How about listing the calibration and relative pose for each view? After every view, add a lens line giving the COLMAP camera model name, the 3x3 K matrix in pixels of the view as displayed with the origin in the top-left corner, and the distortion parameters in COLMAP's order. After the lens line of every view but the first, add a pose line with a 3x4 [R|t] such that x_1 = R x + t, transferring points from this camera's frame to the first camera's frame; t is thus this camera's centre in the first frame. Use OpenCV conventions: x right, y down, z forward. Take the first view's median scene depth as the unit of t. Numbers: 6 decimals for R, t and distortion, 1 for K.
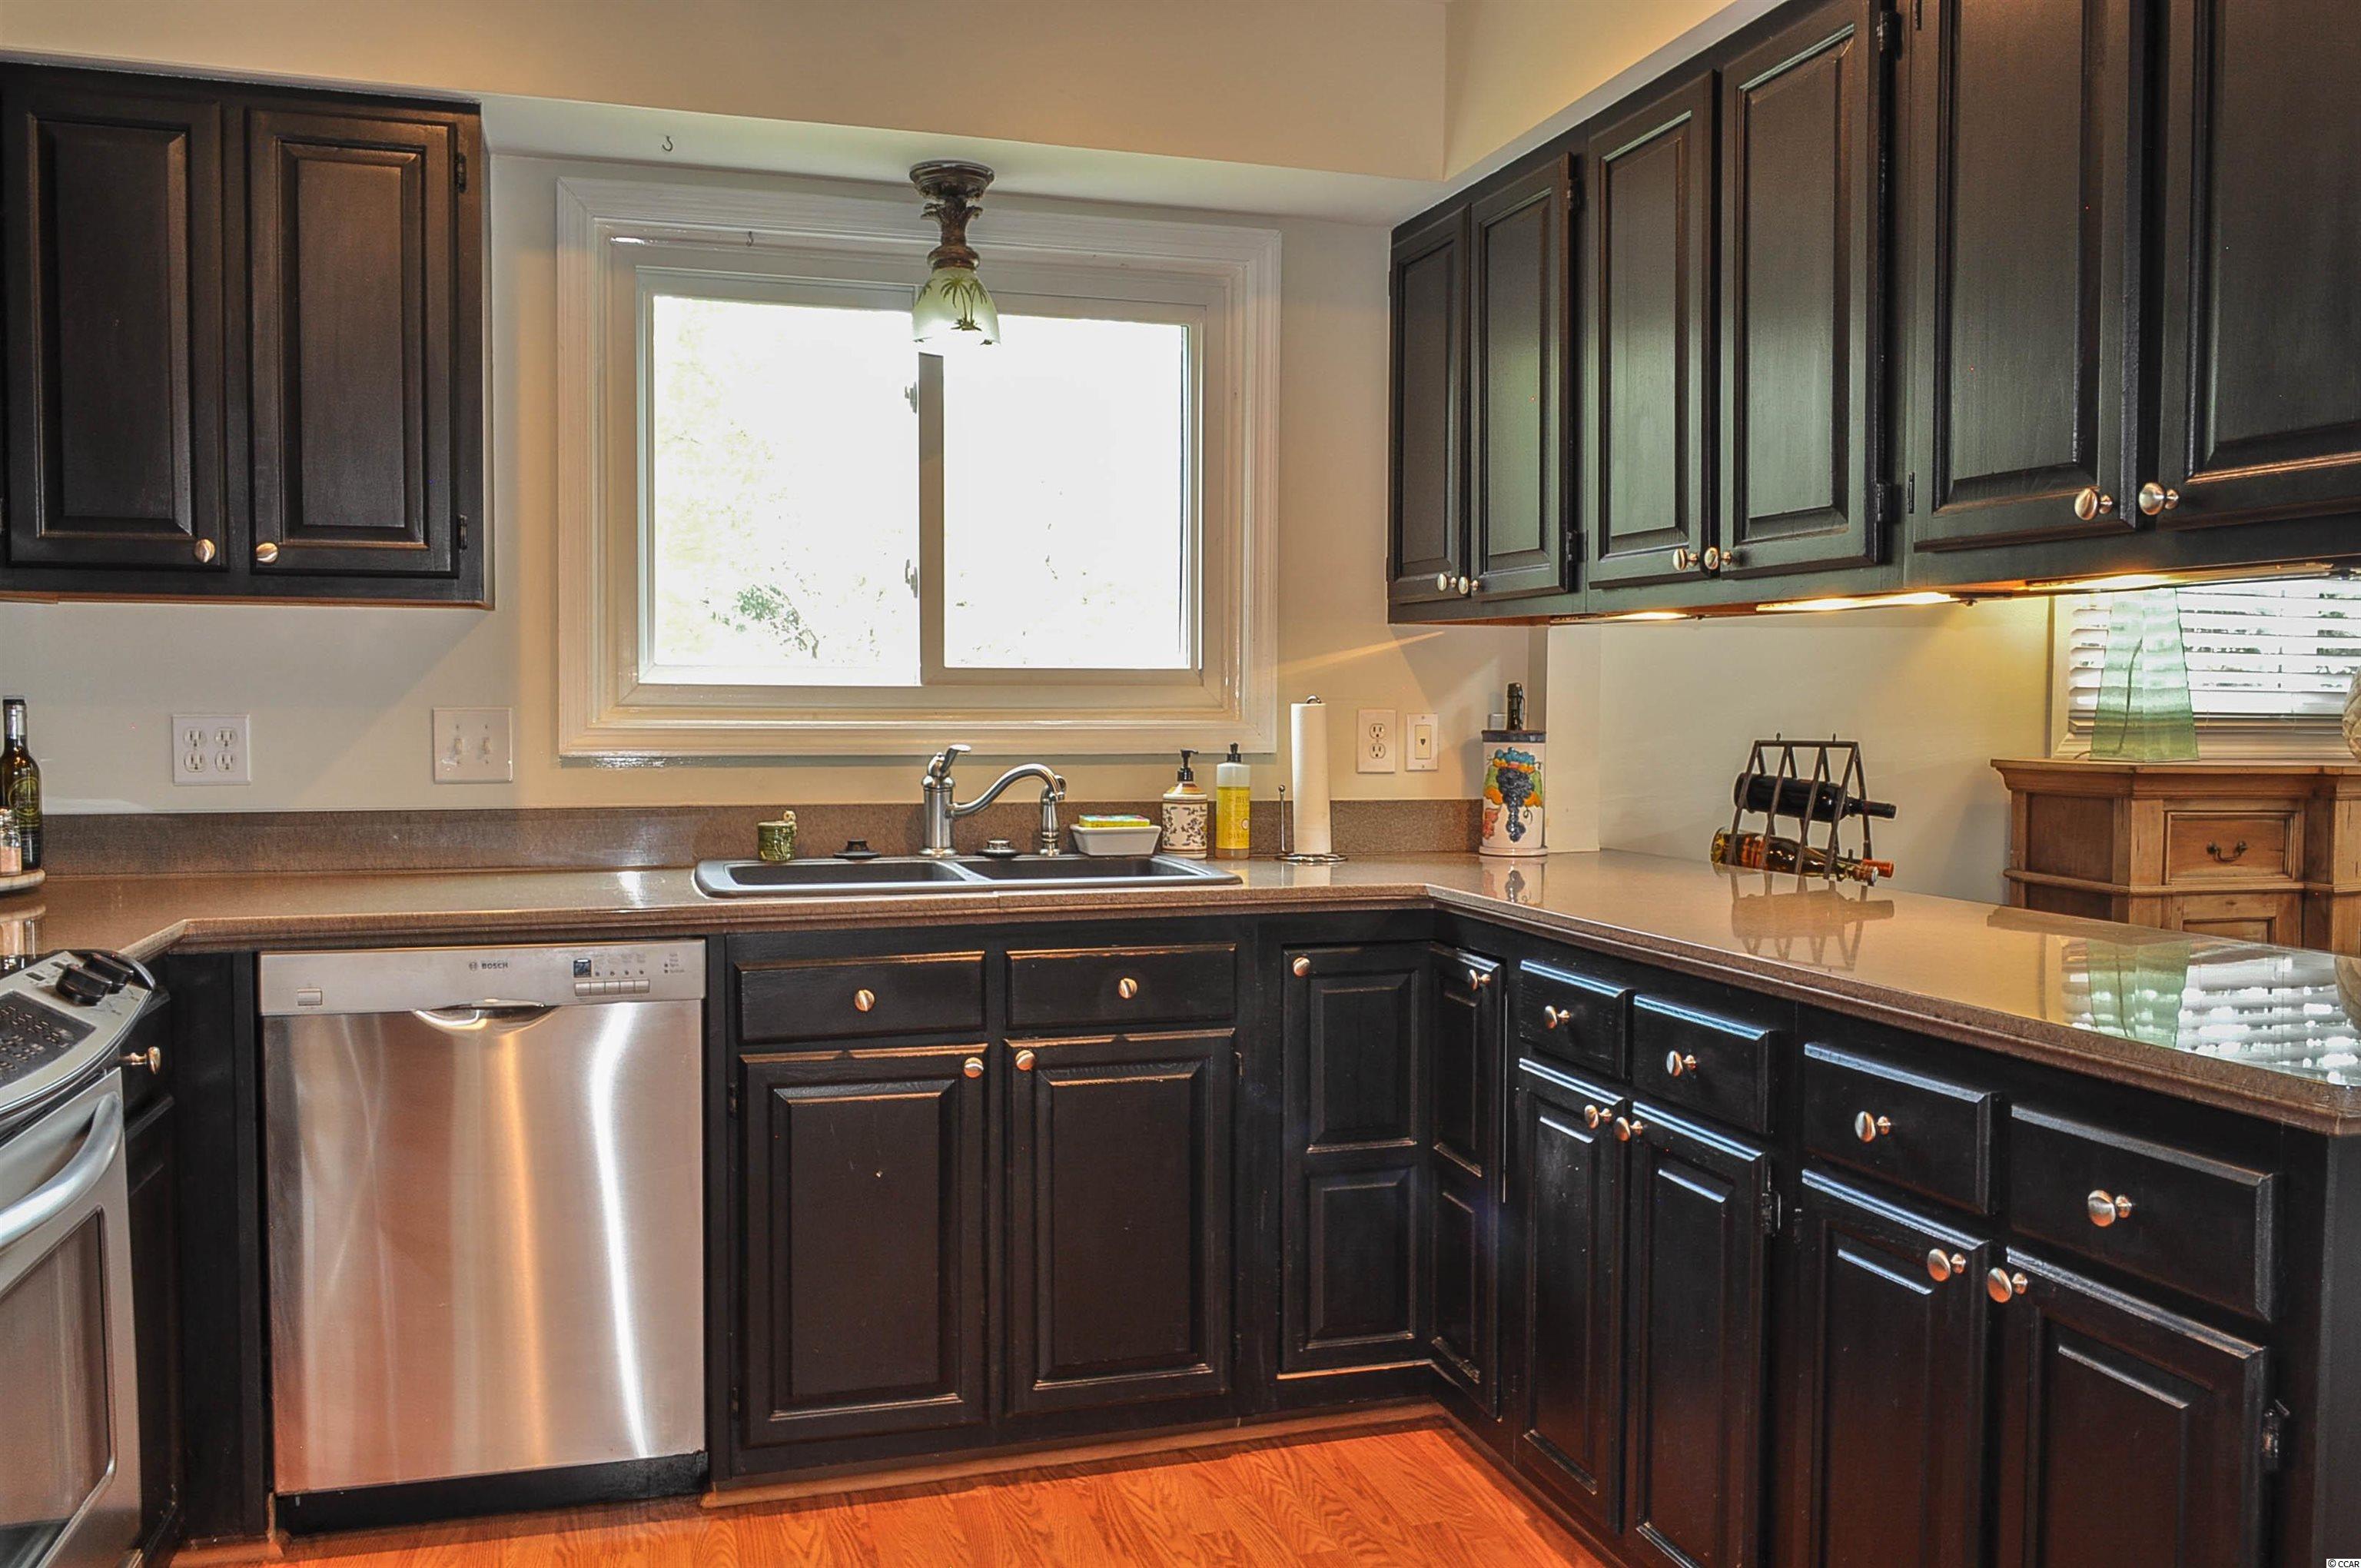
lens RADIAL K [[1851.3, 0, 1172.0], [0, 1851.3, 780.1], [0, 0, 1]] dist [-0.005861, -0.001818]
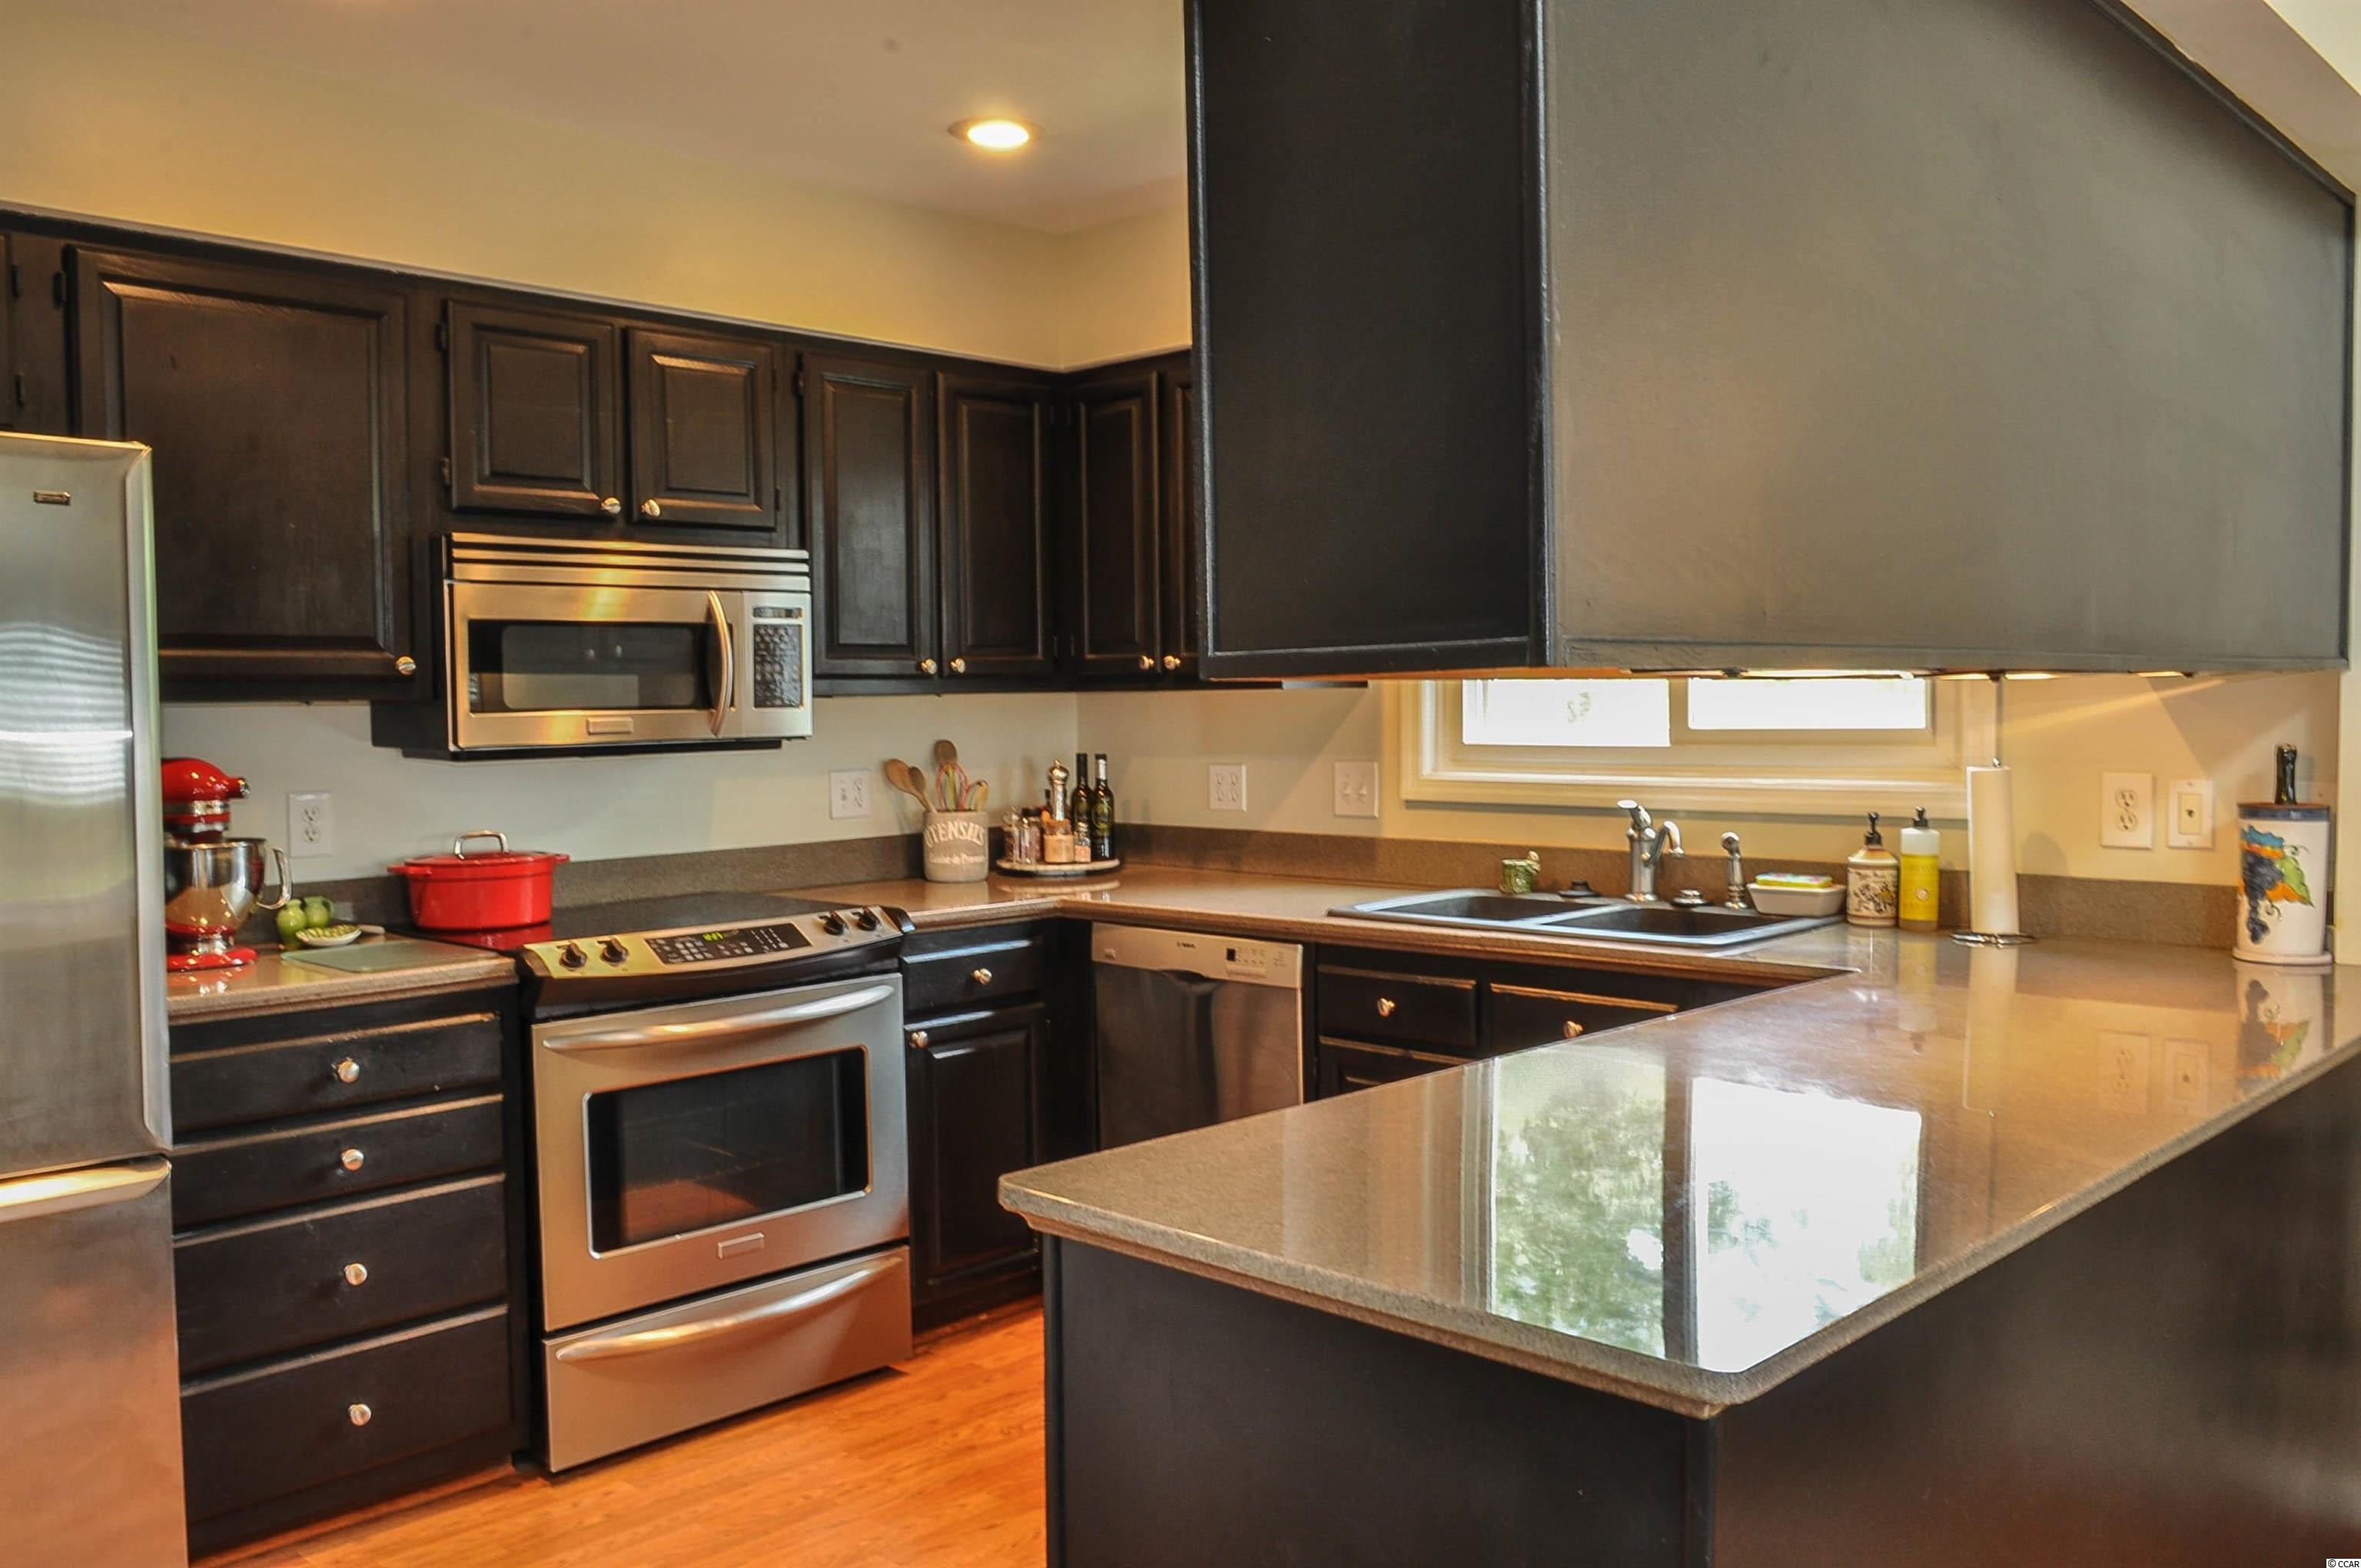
lens RADIAL K [[1851.3, 0, 1191.0], [0, 1851.3, 780.7], [0, 0, 1]] dist [-0.005861, -0.001818]
pose [[0.490025, 0.025354, -0.871340, 0.676144], [-0.024068, 0.999589, 0.015551, -0.039678], [0.871376, 0.013351, 0.490434, 0.213203]]
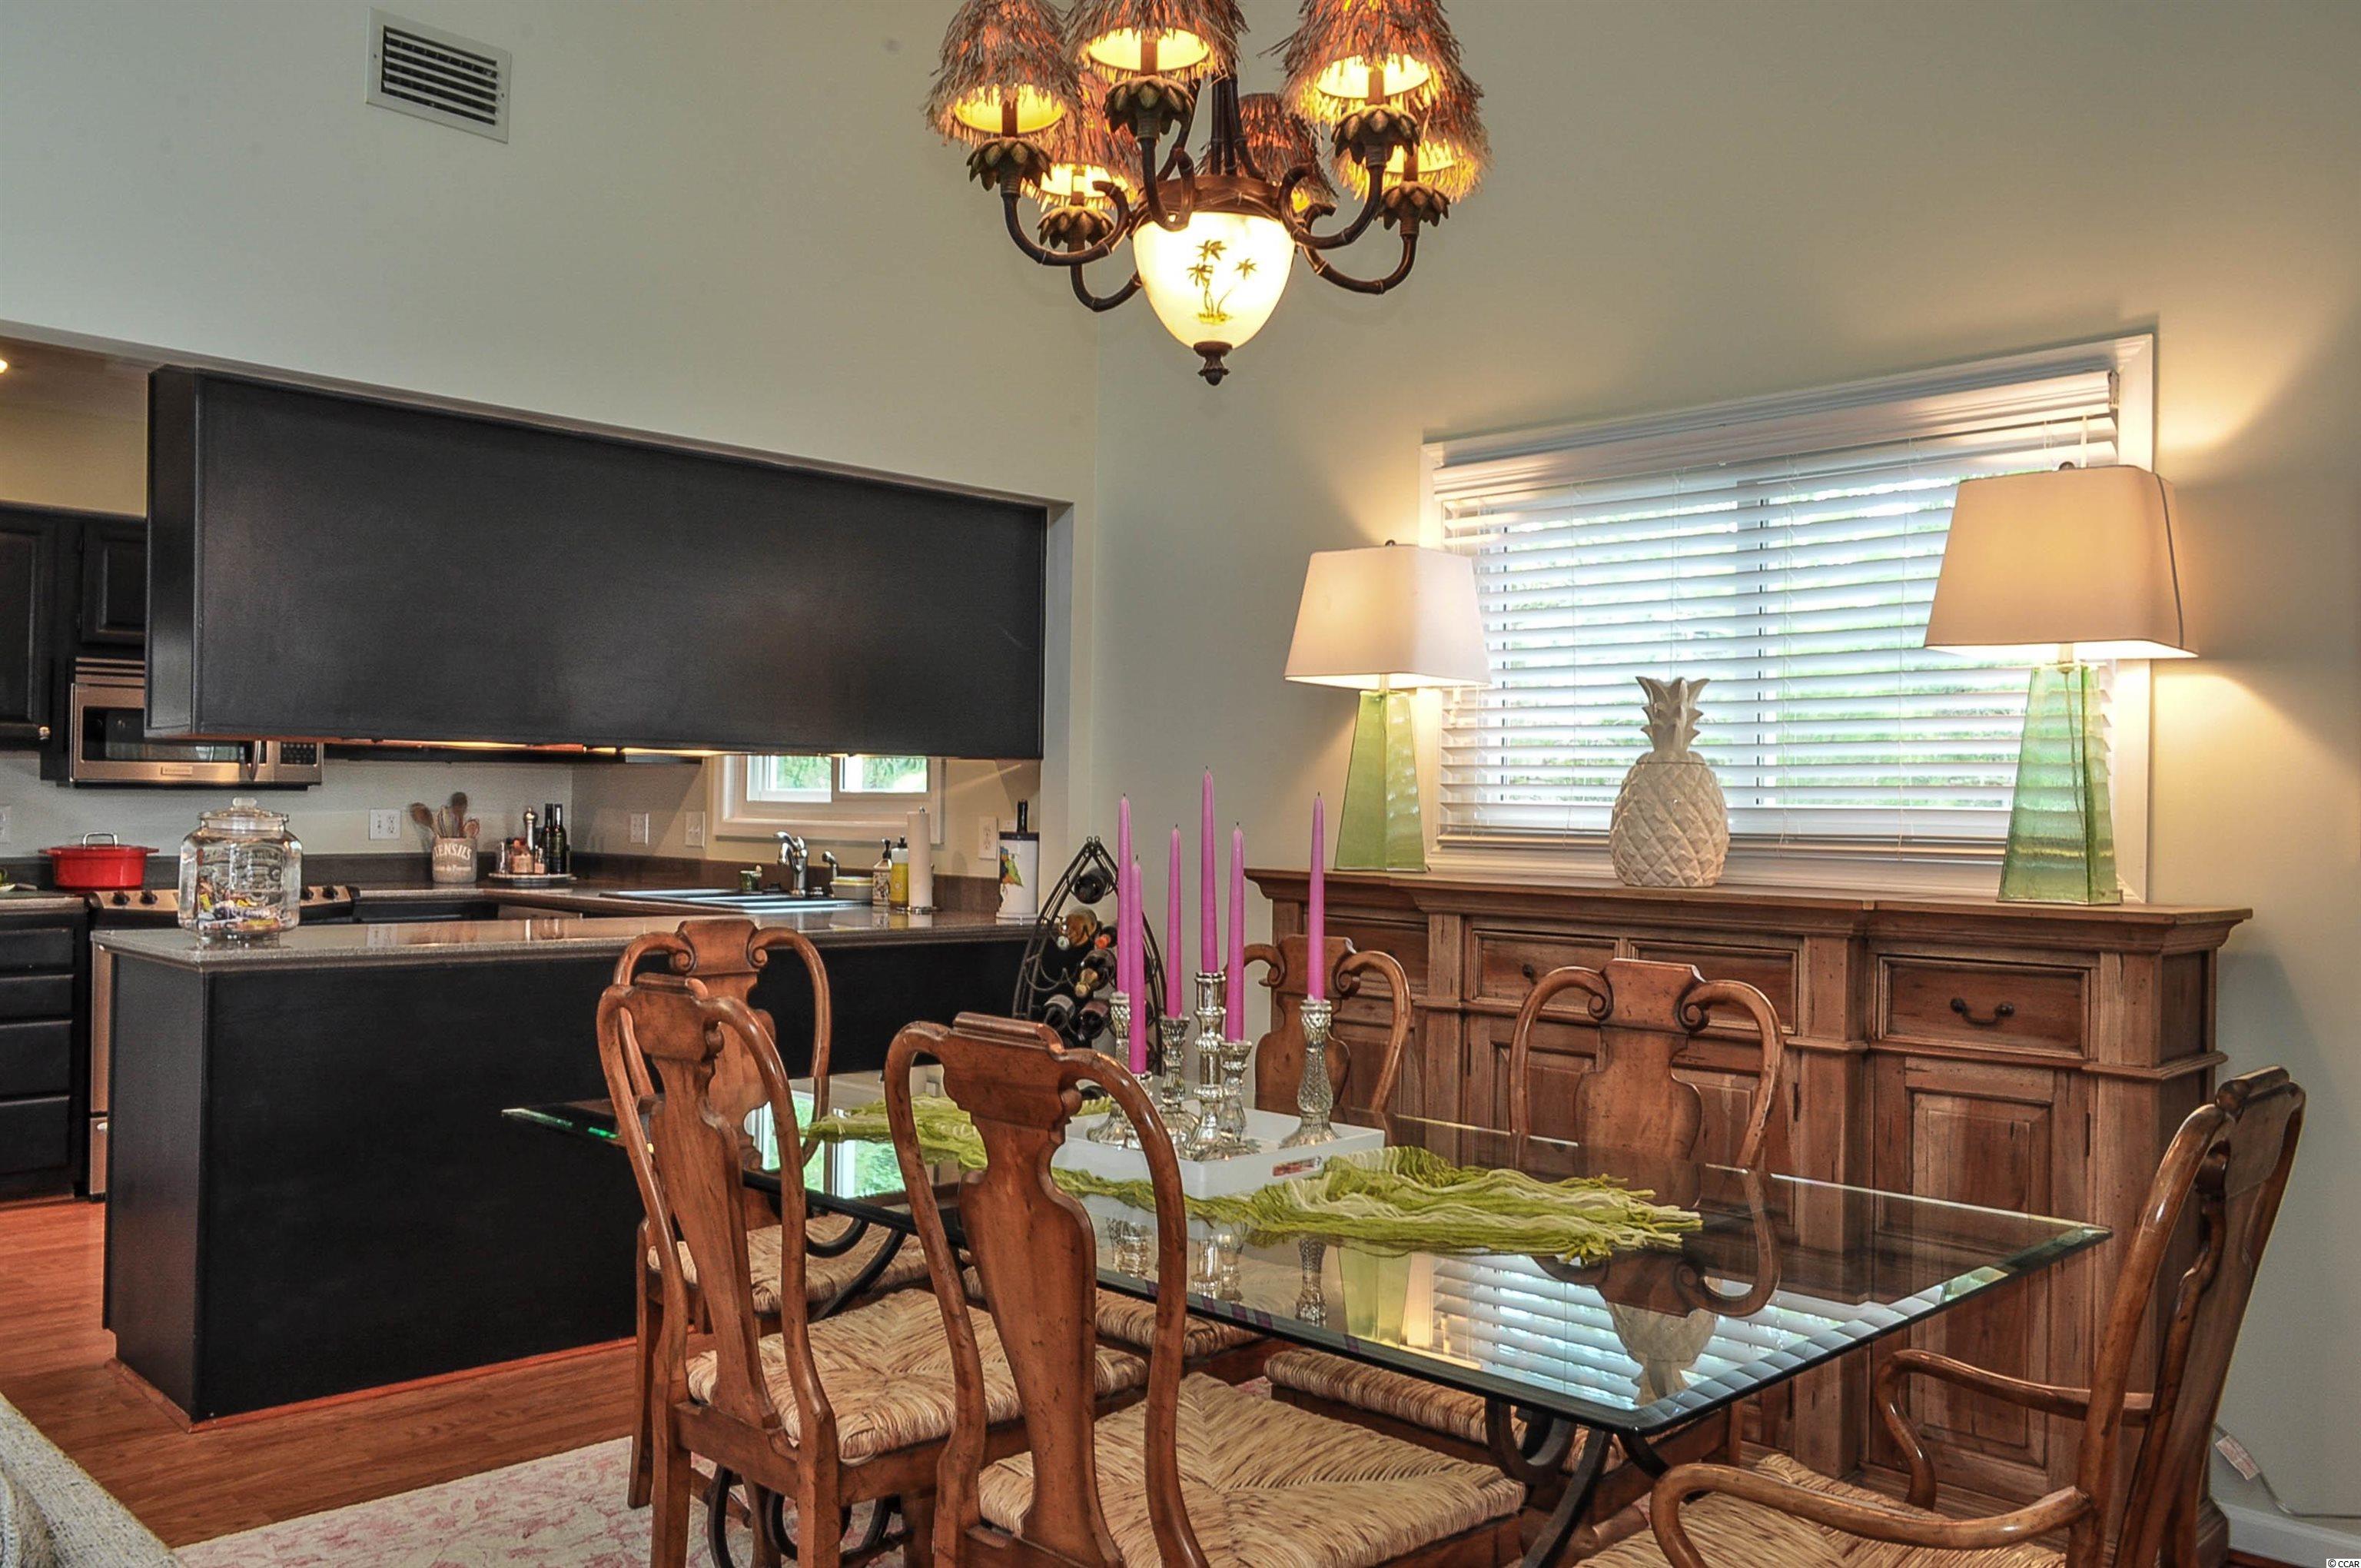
lens RADIAL K [[1851.3, 0, 1172.4], [0, 1851.3, 774.3], [0, 0, 1]] dist [-0.005861, -0.001818]
pose [[0.471859, -0.014804, -0.881550, 1.593003], [-0.050691, 0.997750, -0.043889, -0.015133], [0.880216, 0.065396, 0.470046, 0.440957]]
